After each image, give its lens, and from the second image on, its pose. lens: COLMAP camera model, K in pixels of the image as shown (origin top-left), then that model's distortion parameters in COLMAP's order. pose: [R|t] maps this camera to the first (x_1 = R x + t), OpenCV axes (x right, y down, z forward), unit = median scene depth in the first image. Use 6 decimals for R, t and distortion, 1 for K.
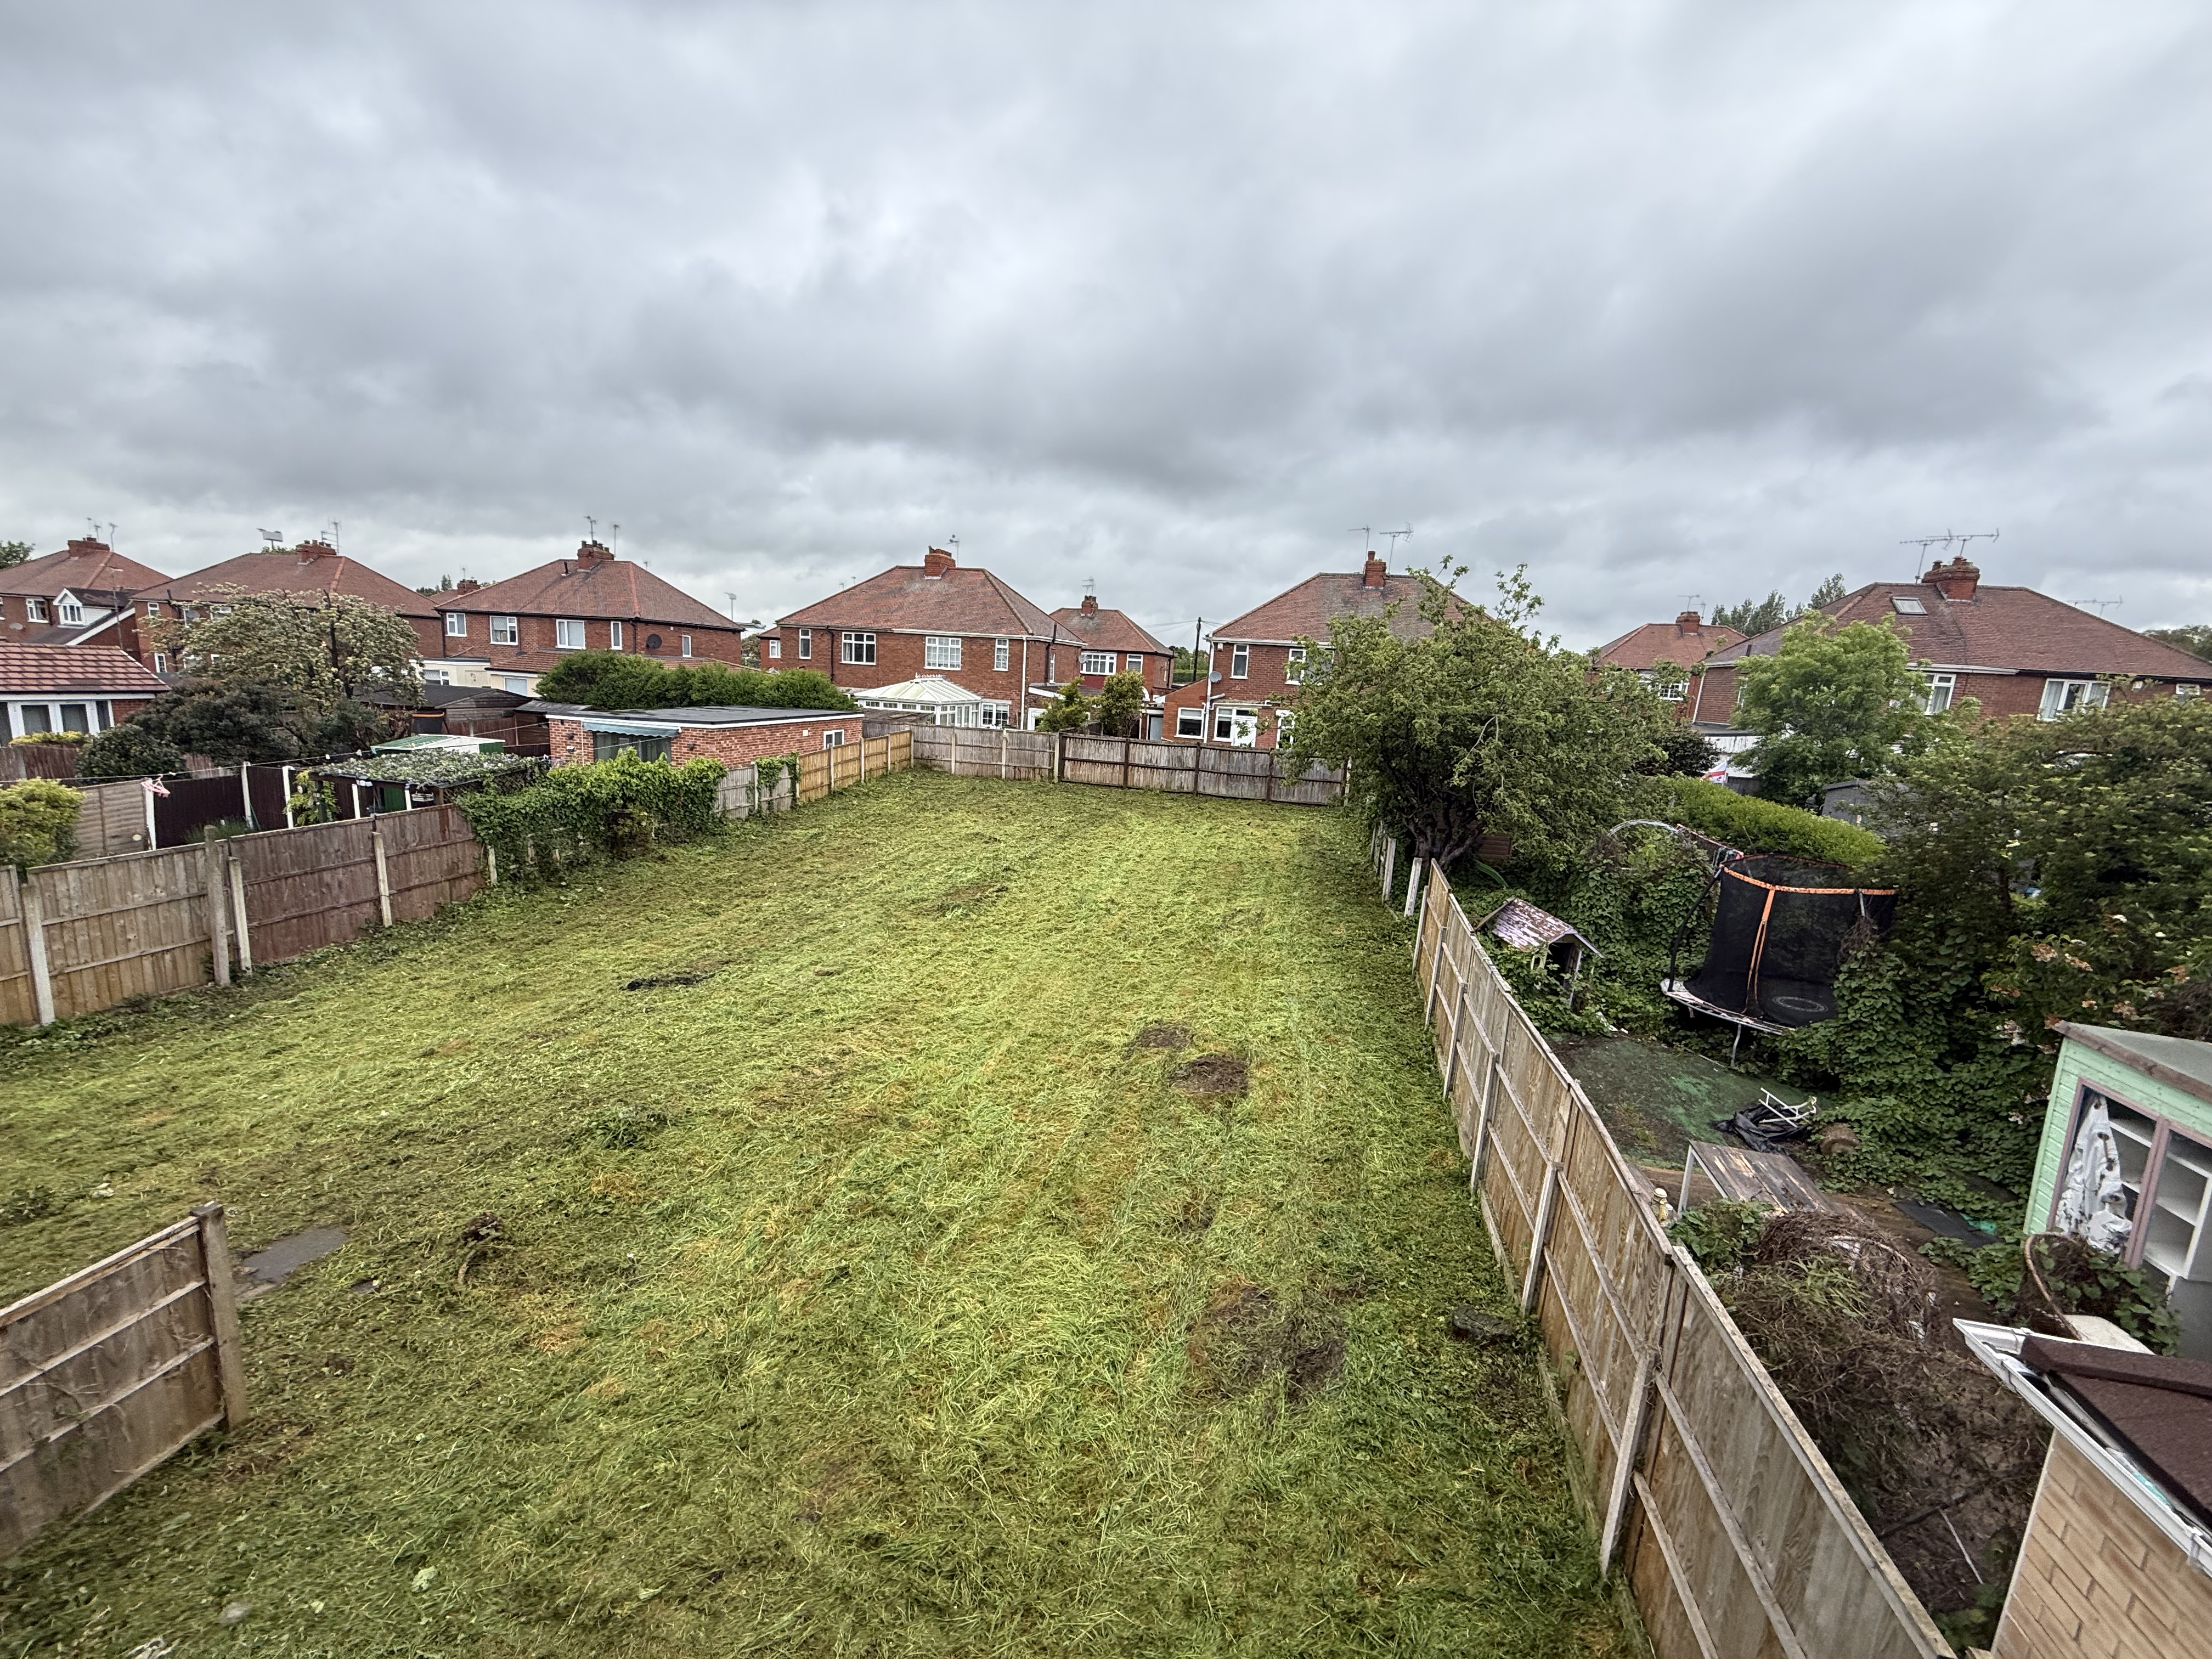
lens RADIAL K [[889.2, 0, 1103.8], [0, 889.2, 830.5], [0, 0, 1]] dist [-0.000234, -0.000003]
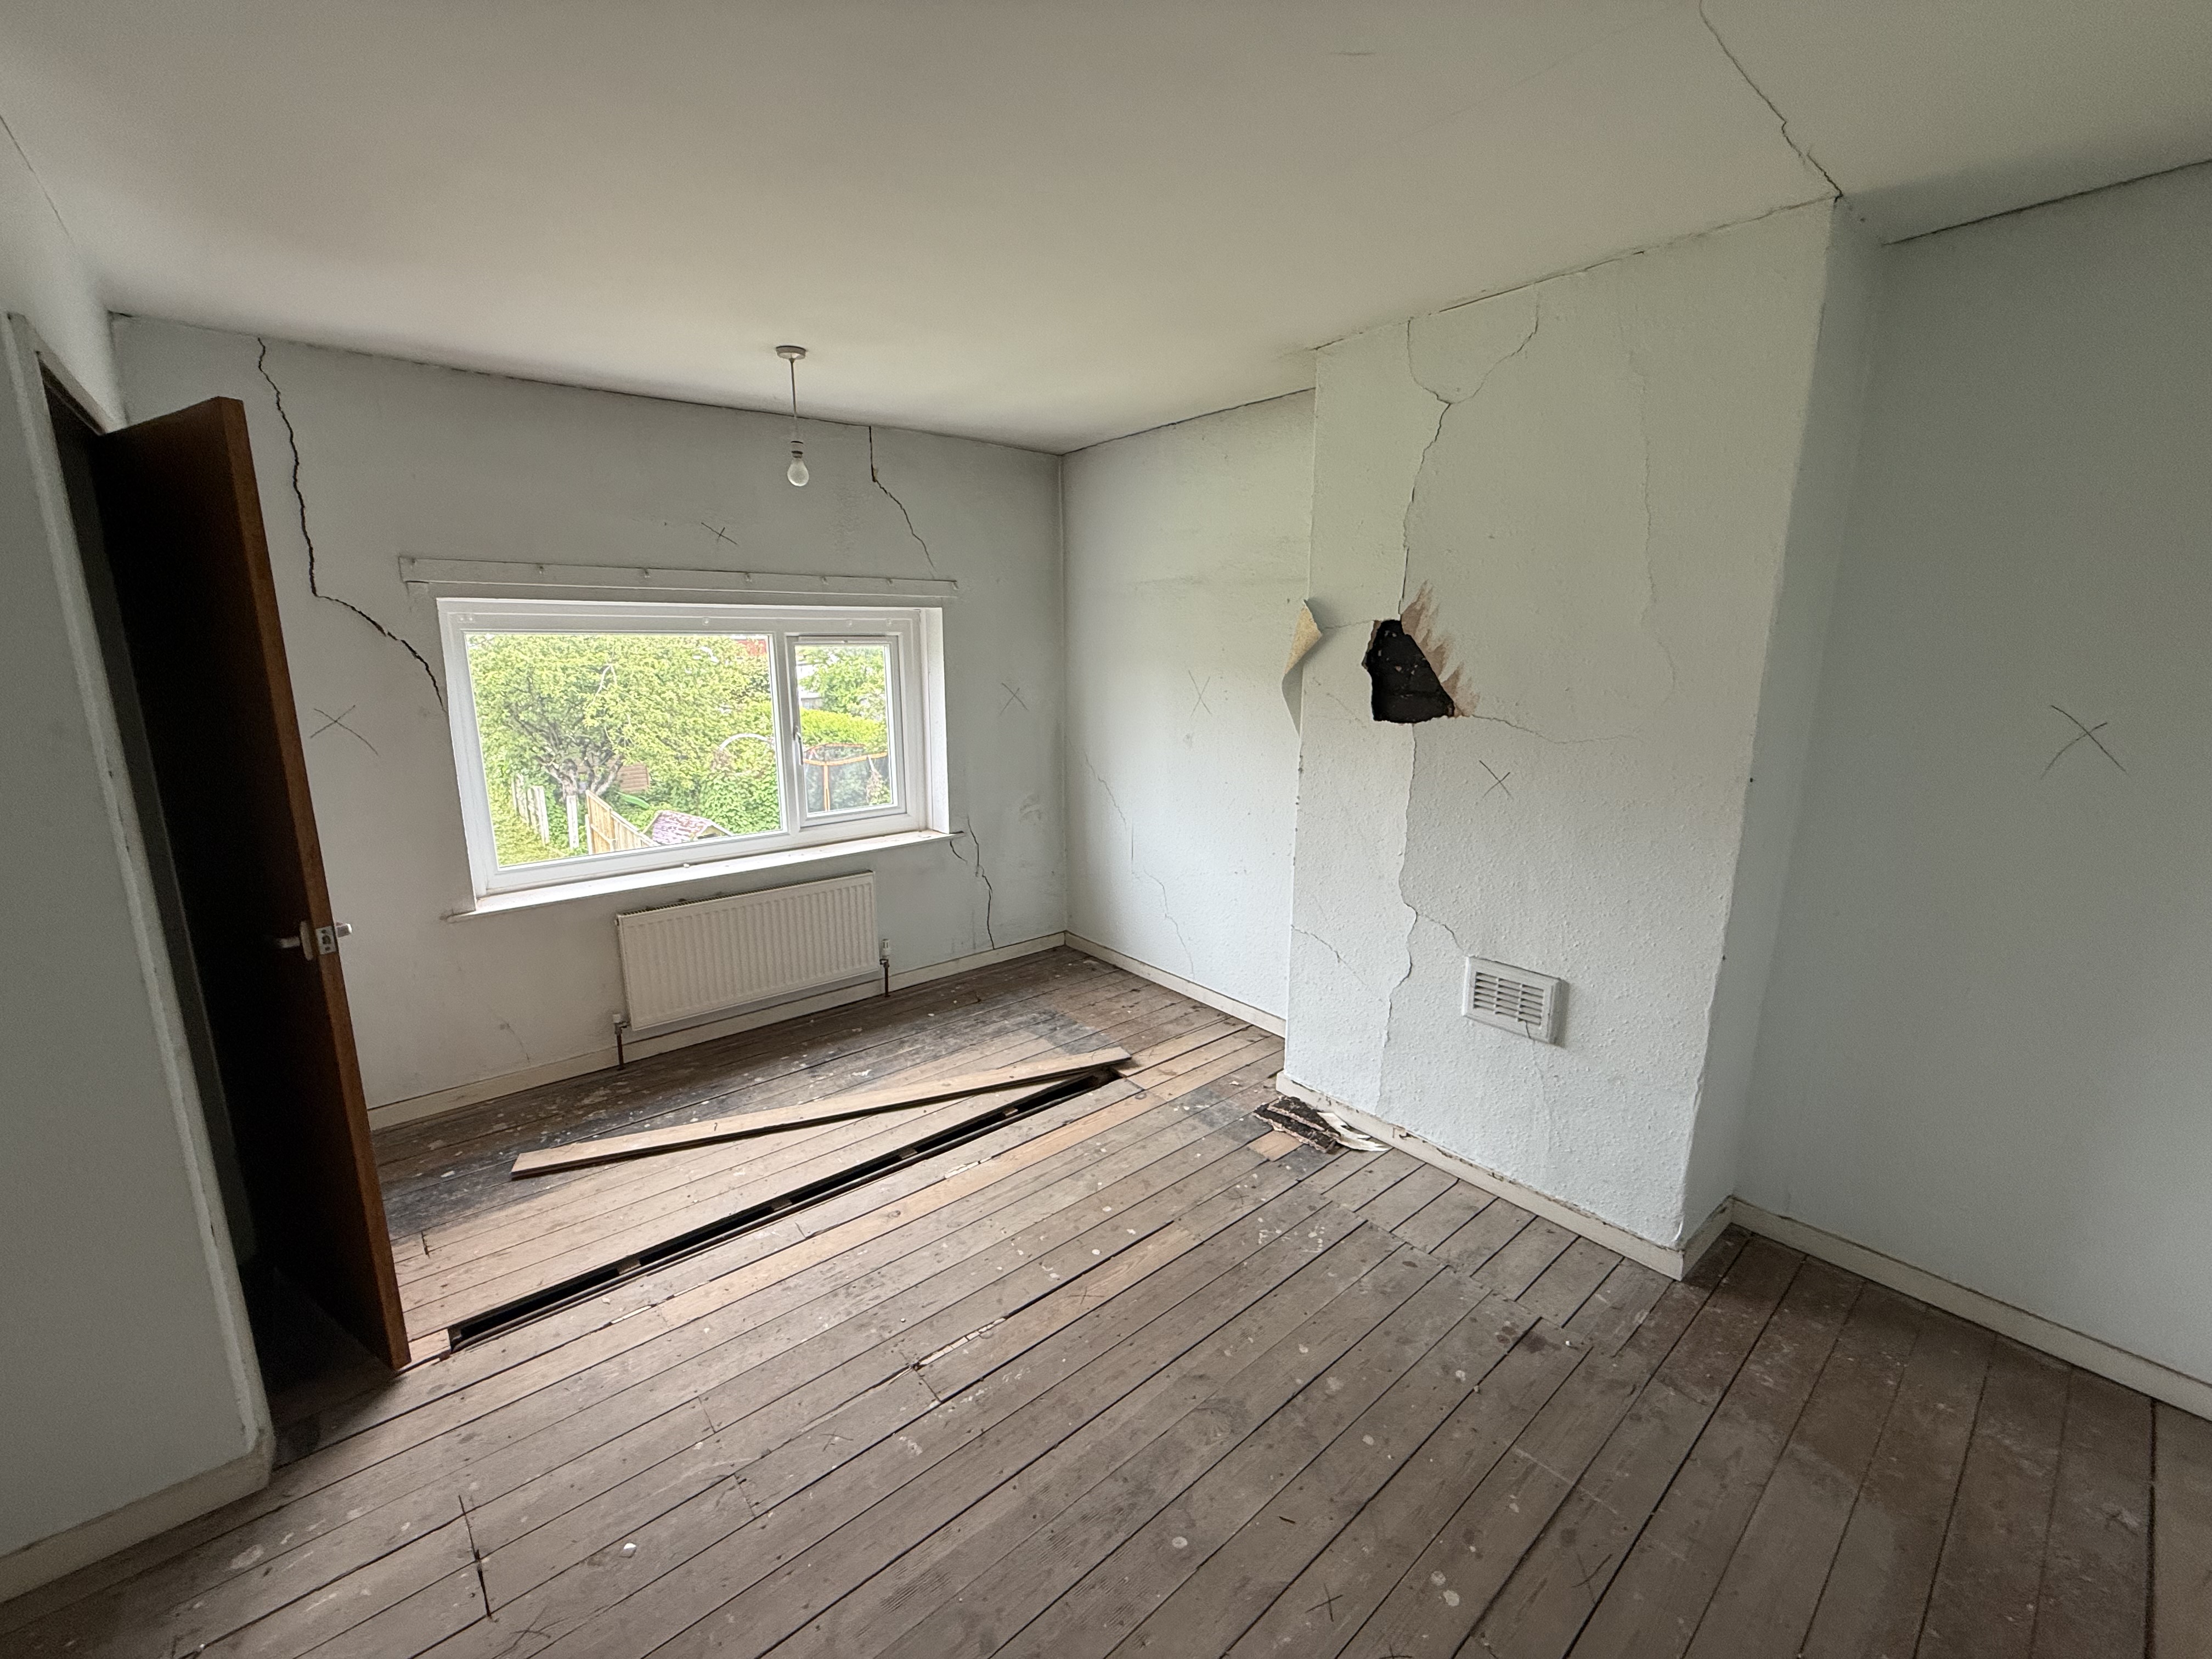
lens RADIAL K [[889.2, 0, 1105.7], [0, 889.2, 833.6], [0, 0, 1]] dist [-0.000234, -0.000003]
pose [[0.600421, -0.220308, 0.768739, -0.119817], [0.172046, 0.974379, 0.144865, 0.031146], [-0.780958, 0.045278, 0.622941, -0.239444]]
